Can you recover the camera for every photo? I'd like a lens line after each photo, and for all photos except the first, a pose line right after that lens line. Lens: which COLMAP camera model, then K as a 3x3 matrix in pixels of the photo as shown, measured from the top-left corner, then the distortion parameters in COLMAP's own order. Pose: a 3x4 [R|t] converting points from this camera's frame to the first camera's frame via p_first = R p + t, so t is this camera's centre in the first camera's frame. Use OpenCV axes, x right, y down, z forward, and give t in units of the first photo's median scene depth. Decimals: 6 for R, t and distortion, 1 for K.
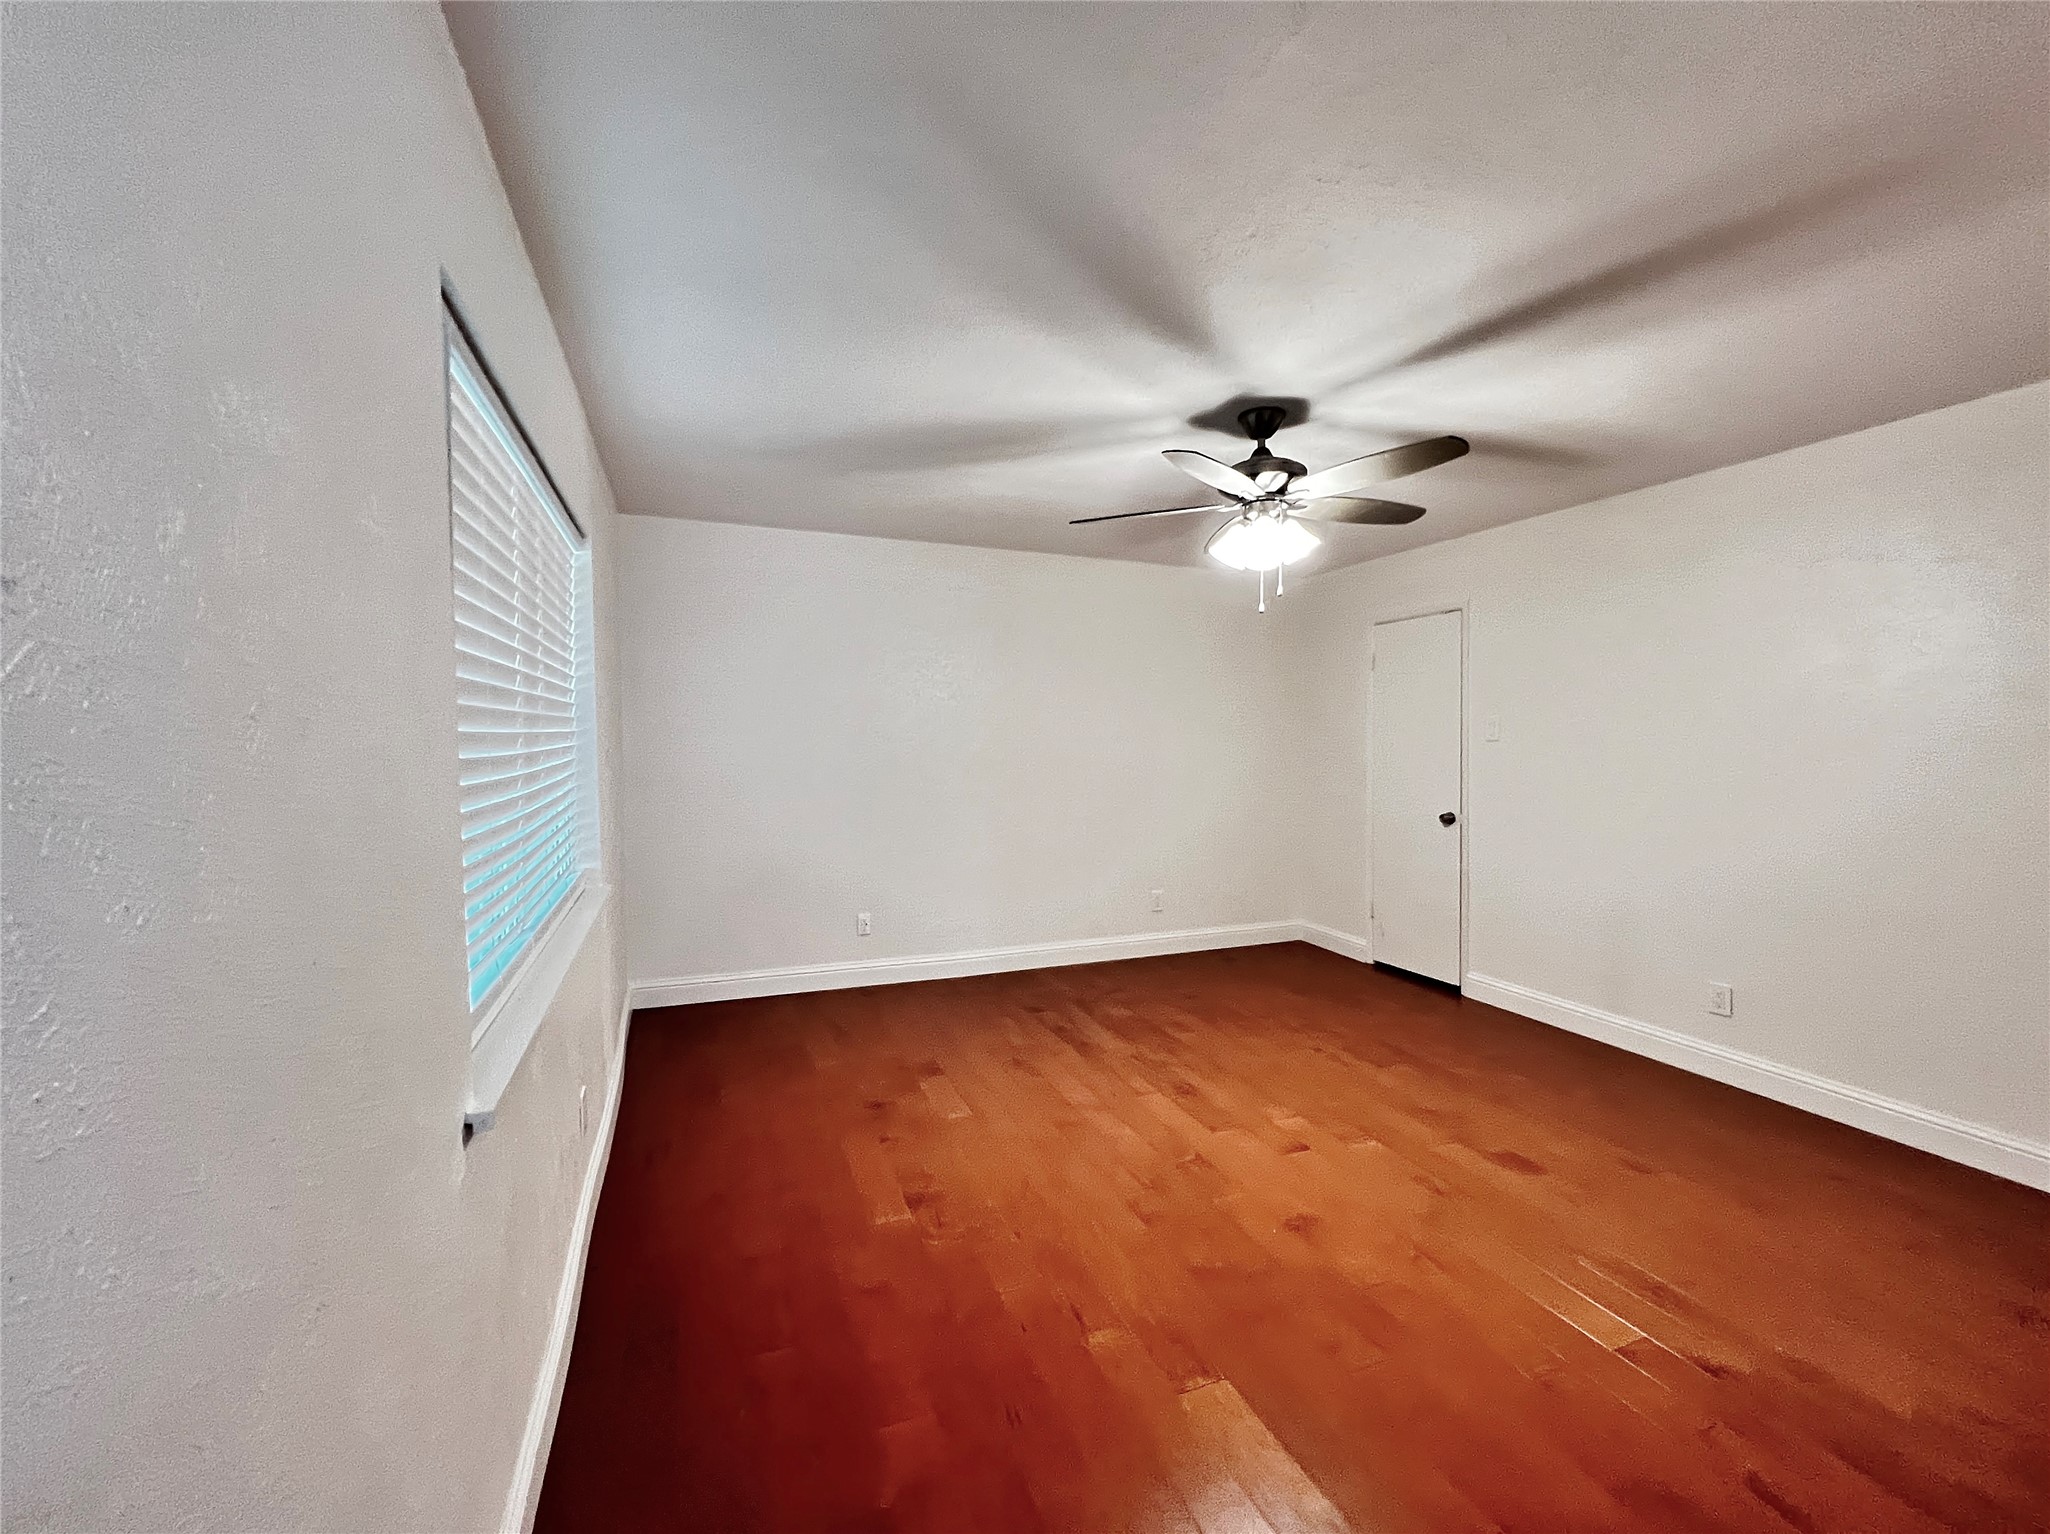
lens RADIAL K [[830.1, 0, 1007.6], [0, 830.1, 762.6], [0, 0, 1]] dist [0.001726, -0.000658]
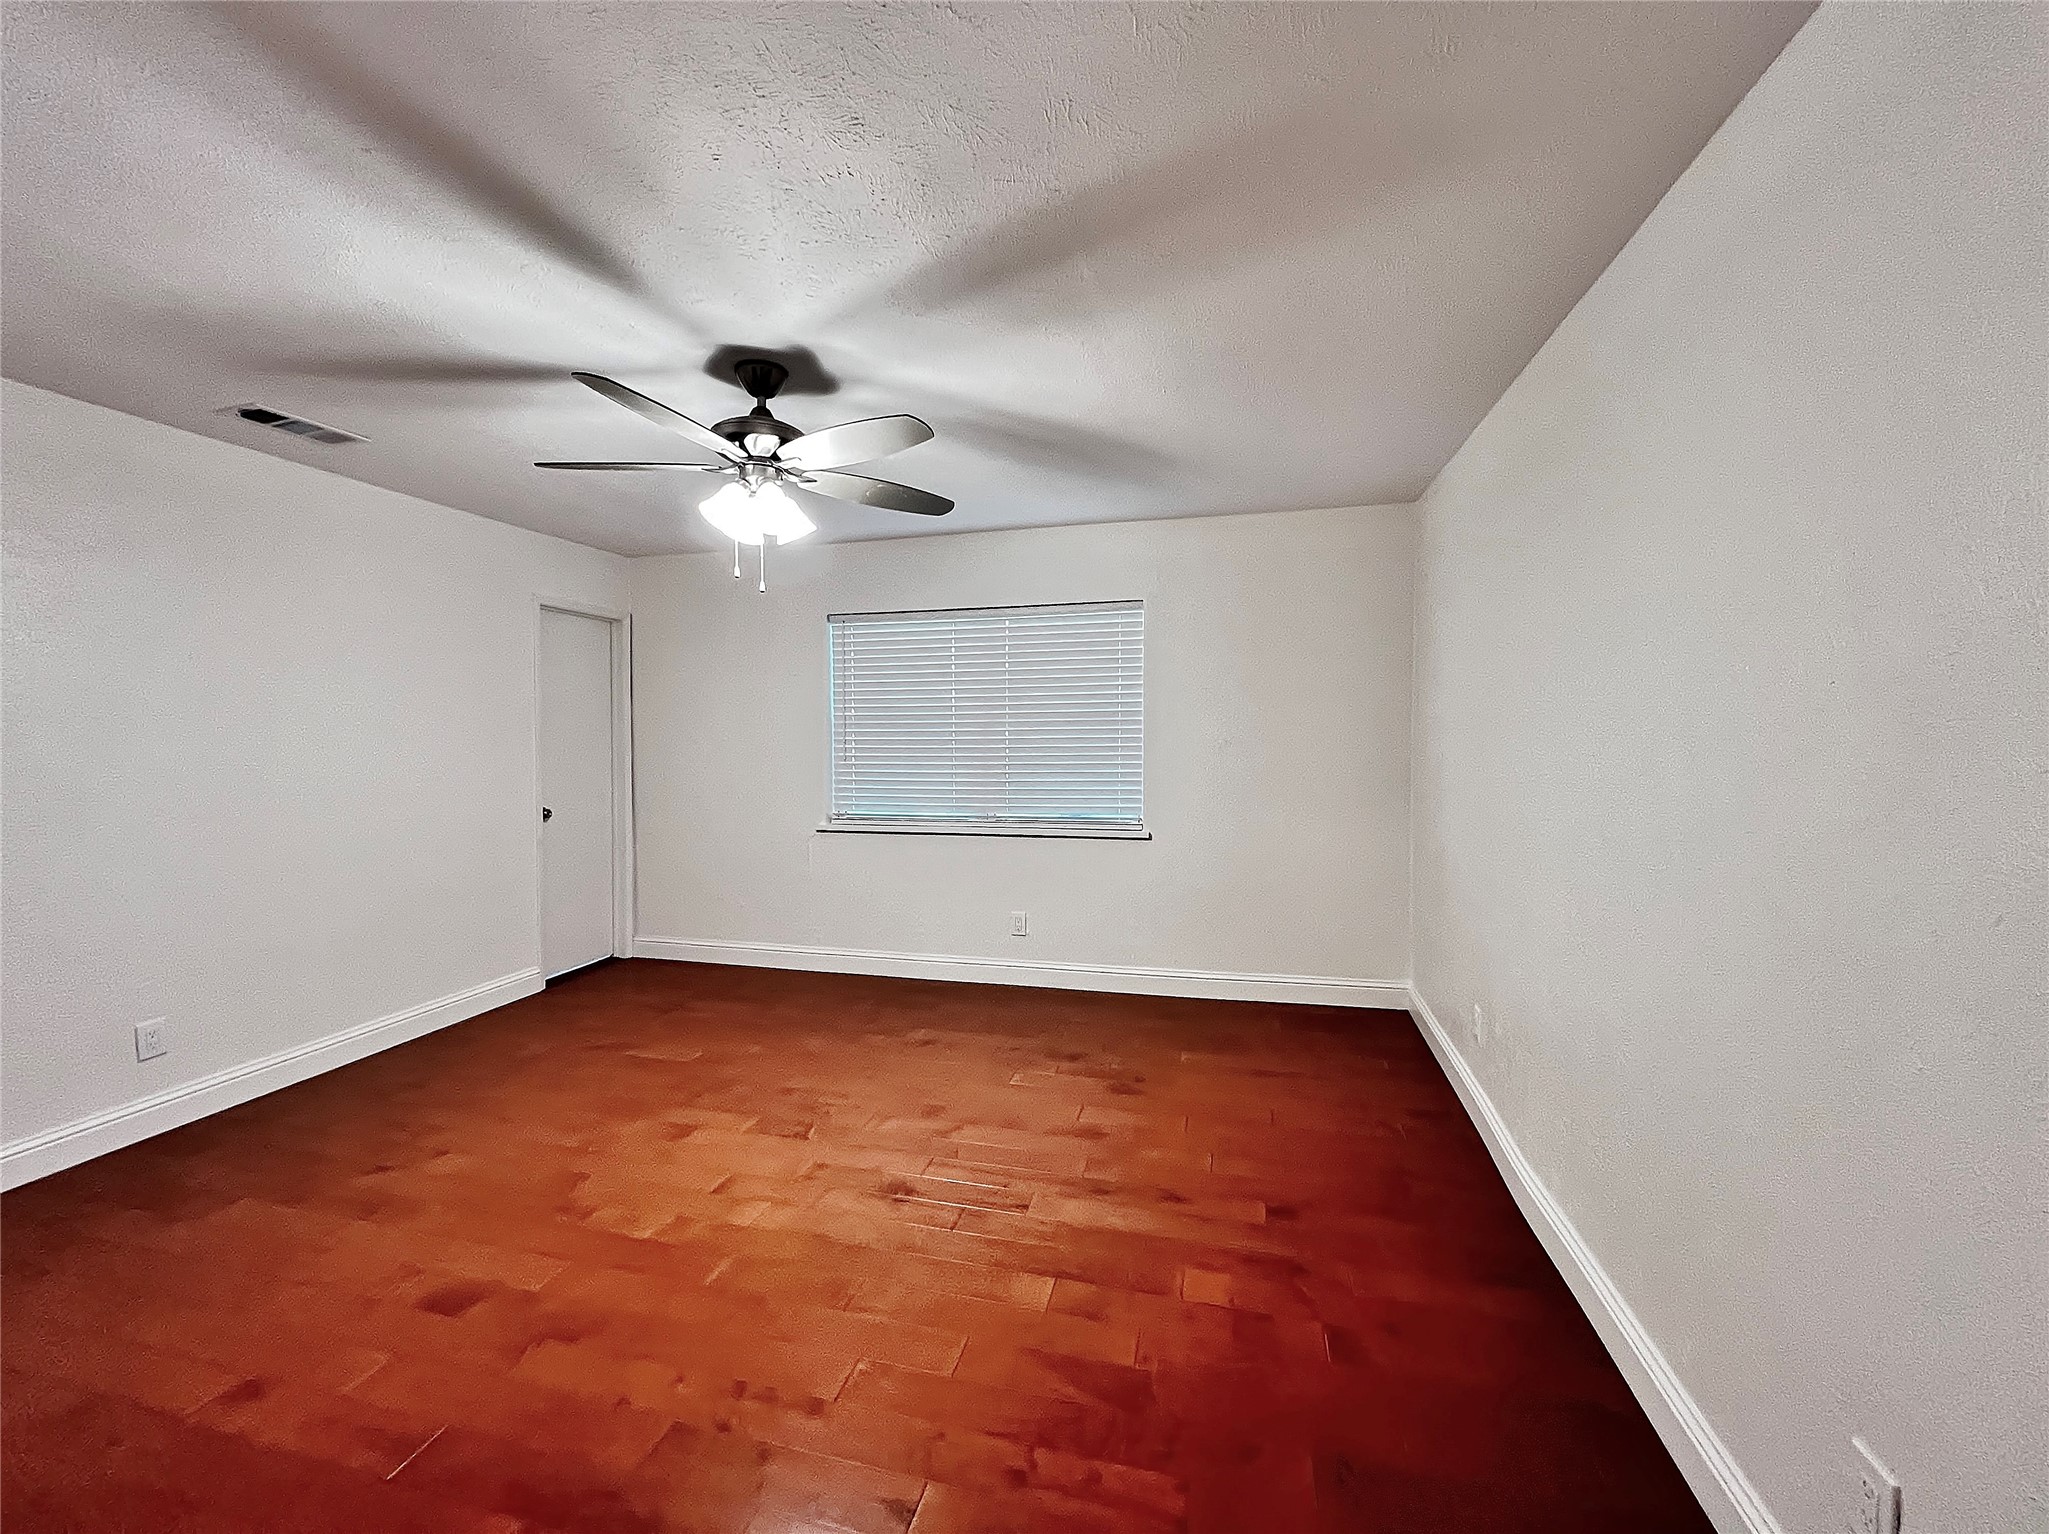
lens RADIAL K [[829.7, 0, 1011.3], [0, 829.7, 752.9], [0, 0, 1]] dist [0.001726, -0.000658]
pose [[-0.590167, 0.017193, -0.807098, 0.858919], [-0.016919, 0.999290, 0.033659, -0.037954], [0.807104, 0.033520, -0.589457, 1.719929]]
